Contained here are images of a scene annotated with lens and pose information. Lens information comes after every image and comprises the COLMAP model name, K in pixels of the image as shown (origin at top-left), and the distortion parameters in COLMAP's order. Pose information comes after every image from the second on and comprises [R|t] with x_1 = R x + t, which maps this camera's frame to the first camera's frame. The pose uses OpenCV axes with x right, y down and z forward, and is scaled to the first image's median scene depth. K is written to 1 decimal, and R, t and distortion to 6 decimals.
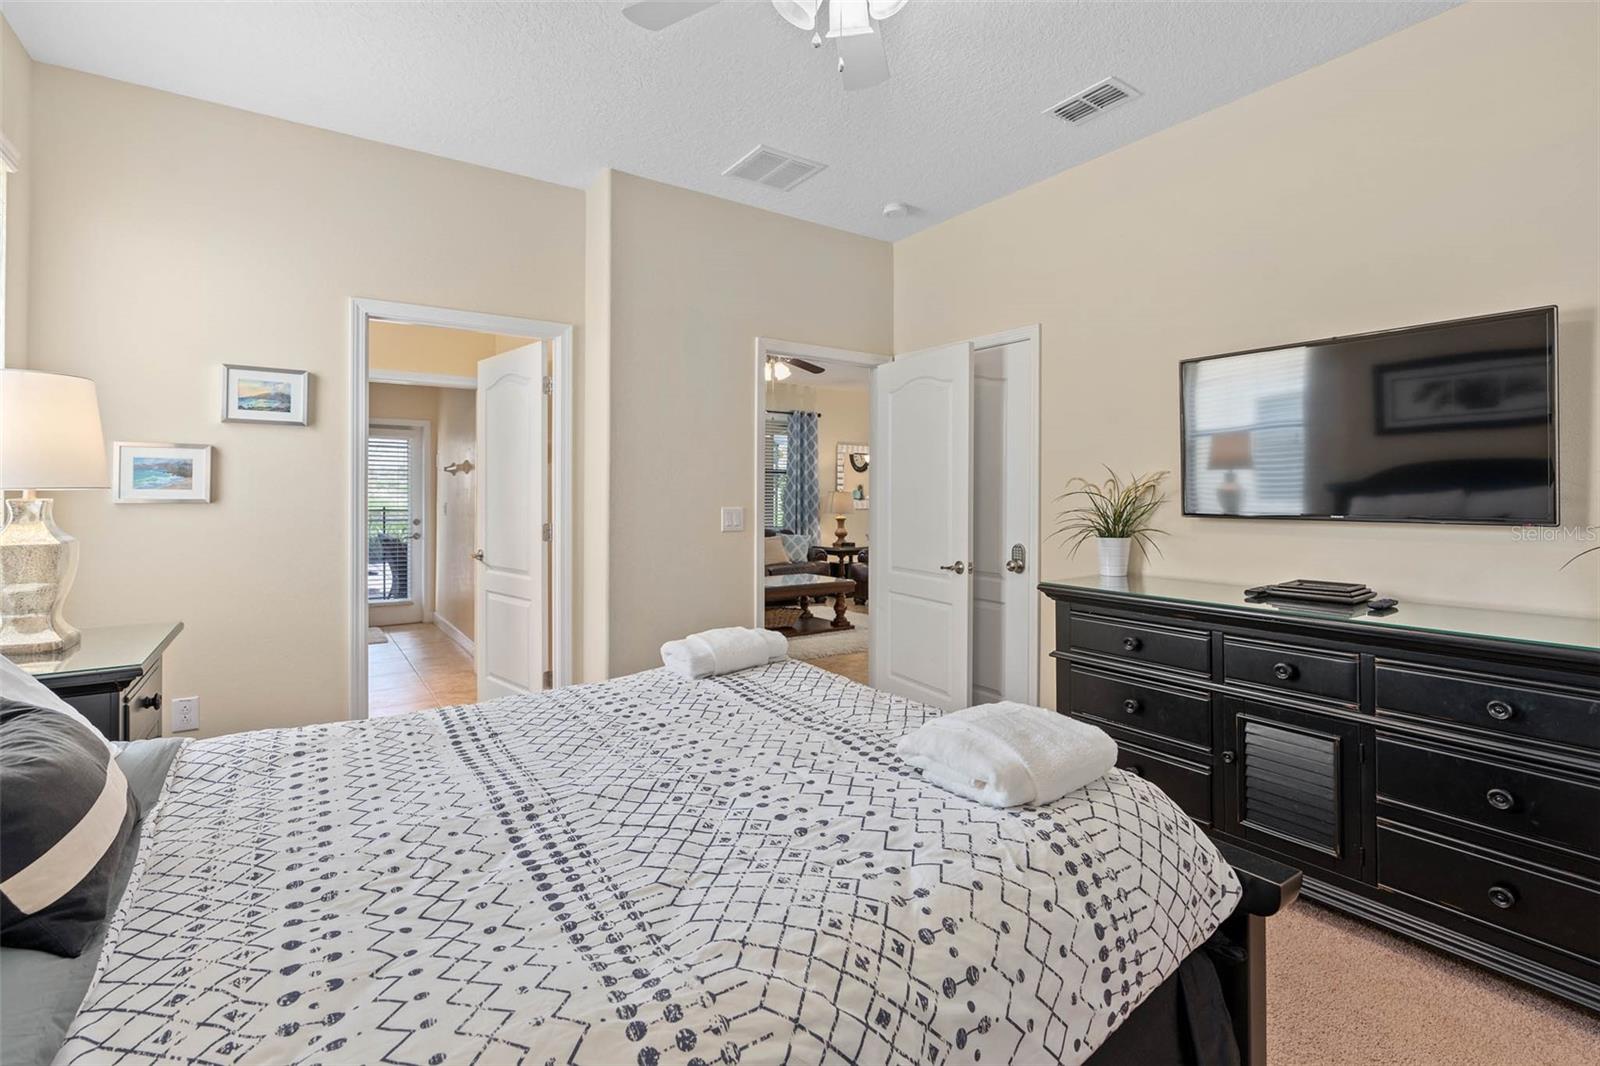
lens RADIAL K [[731.7, 0, 796.8], [0, 731.7, 488.7], [0, 0, 1]] dist [-0.001022, 0.000143]
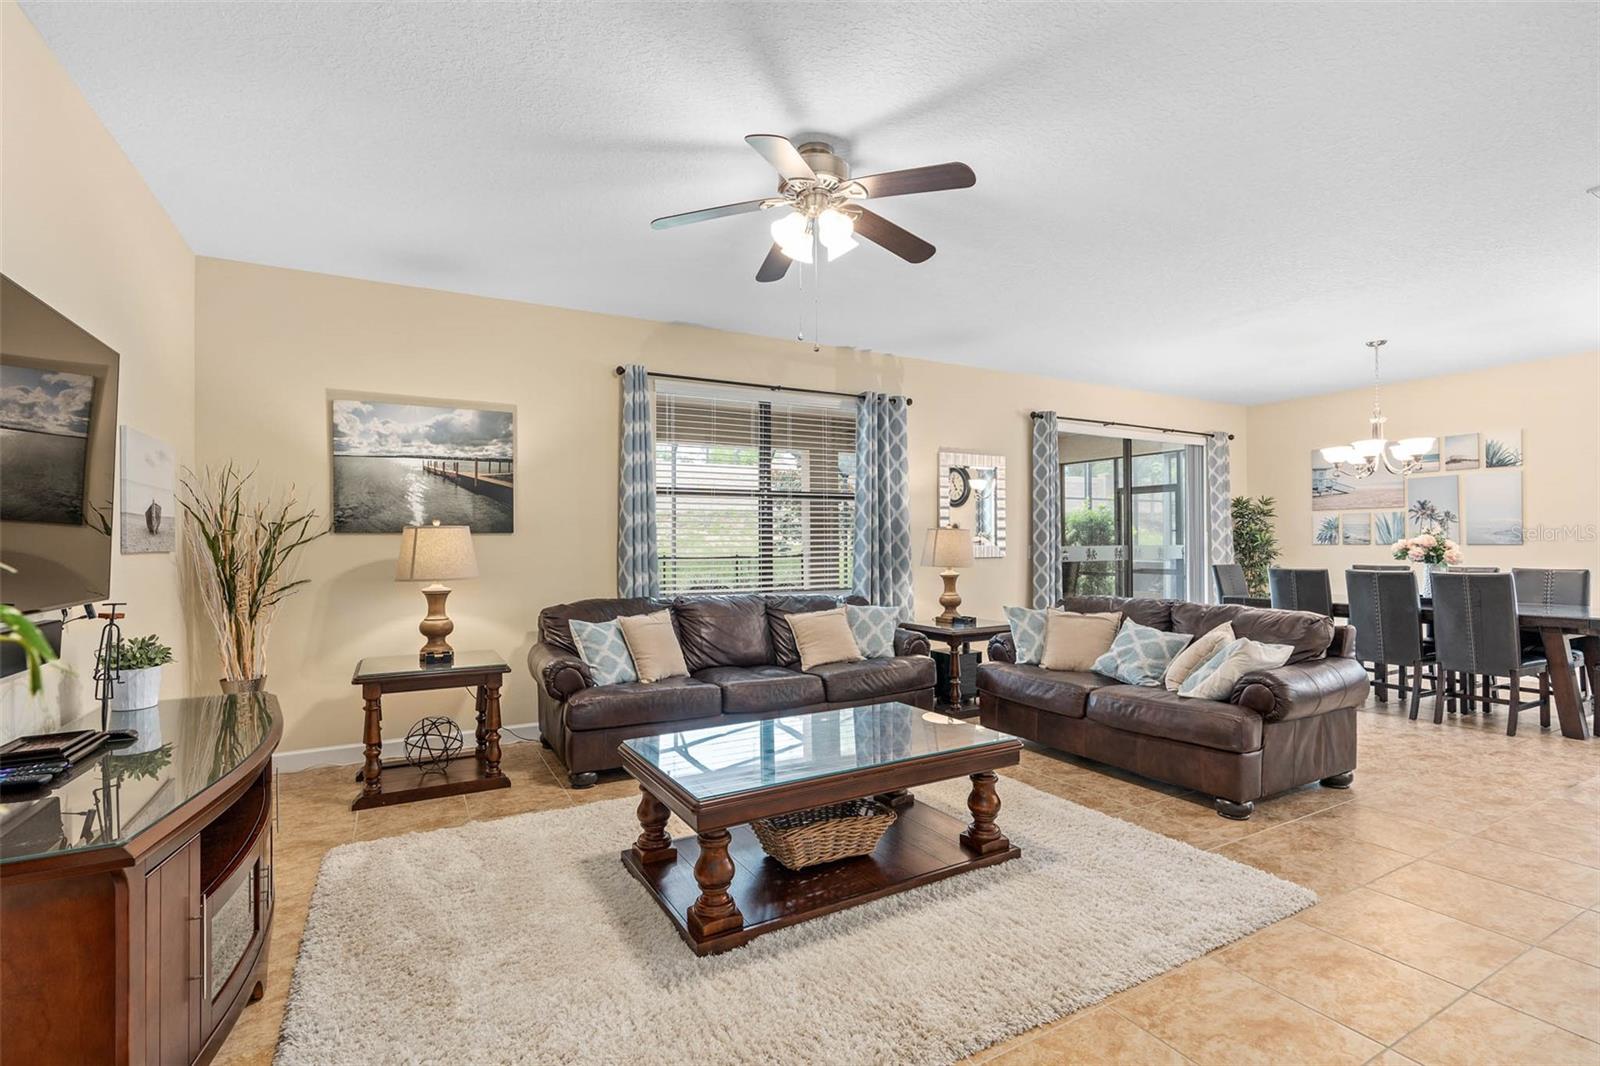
lens RADIAL K [[731.7, 0, 799.7], [0, 731.7, 538.0], [0, 0, 1]] dist [-0.001022, 0.000143]
pose [[0.995449, -0.009498, -0.094824, -0.002758], [0.010096, 0.999932, 0.005834, 0.006536], [0.094762, -0.006765, 0.995477, 0.412048]]
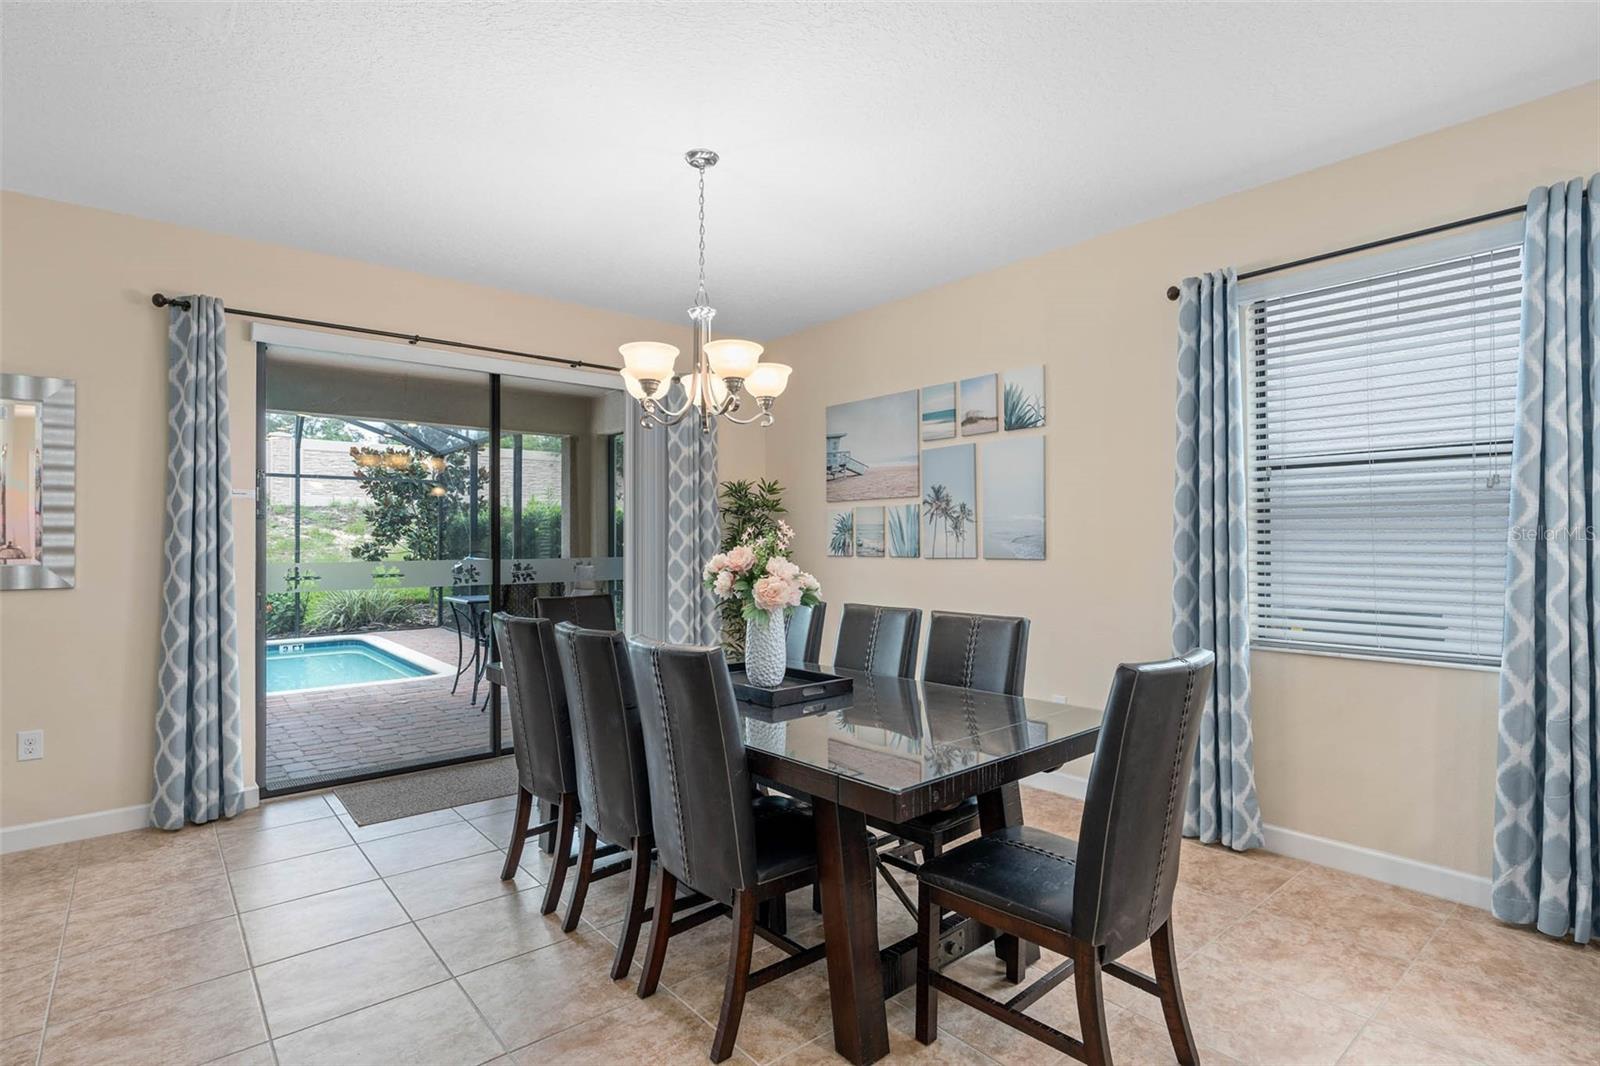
lens RADIAL K [[789.9, 0, 797.1], [0, 789.9, 536.4], [0, 0, 1]] dist [-0.001675, -0.000098]
pose [[0.996088, -0.009179, 0.087886, 0.418561], [0.008542, 0.999934, 0.007621, 0.006005], [-0.087950, -0.006841, 0.996101, 0.724515]]
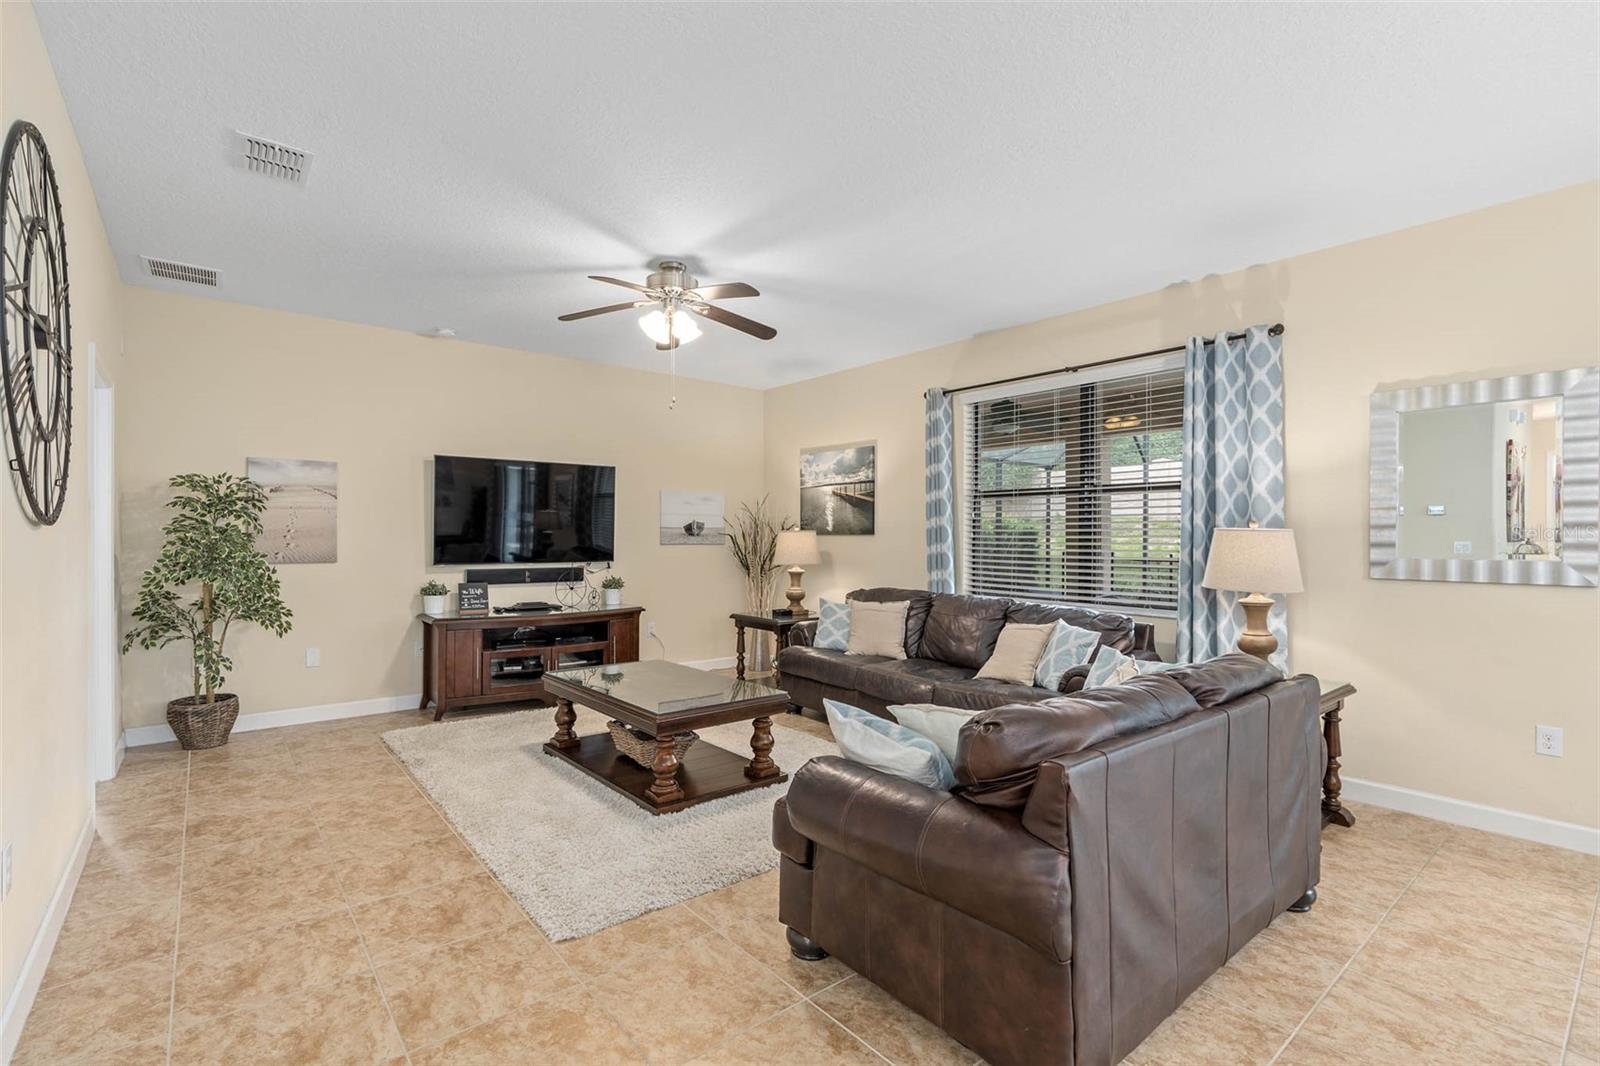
lens RADIAL K [[731.7, 0, 797.8], [0, 731.7, 533.4], [0, 0, 1]] dist [-0.001022, 0.000143]
pose [[0.088976, -0.006333, -0.996014, 0.401055], [0.005819, 0.999966, -0.005838, 0.006258], [0.996017, -0.005276, 0.089010, 0.744849]]
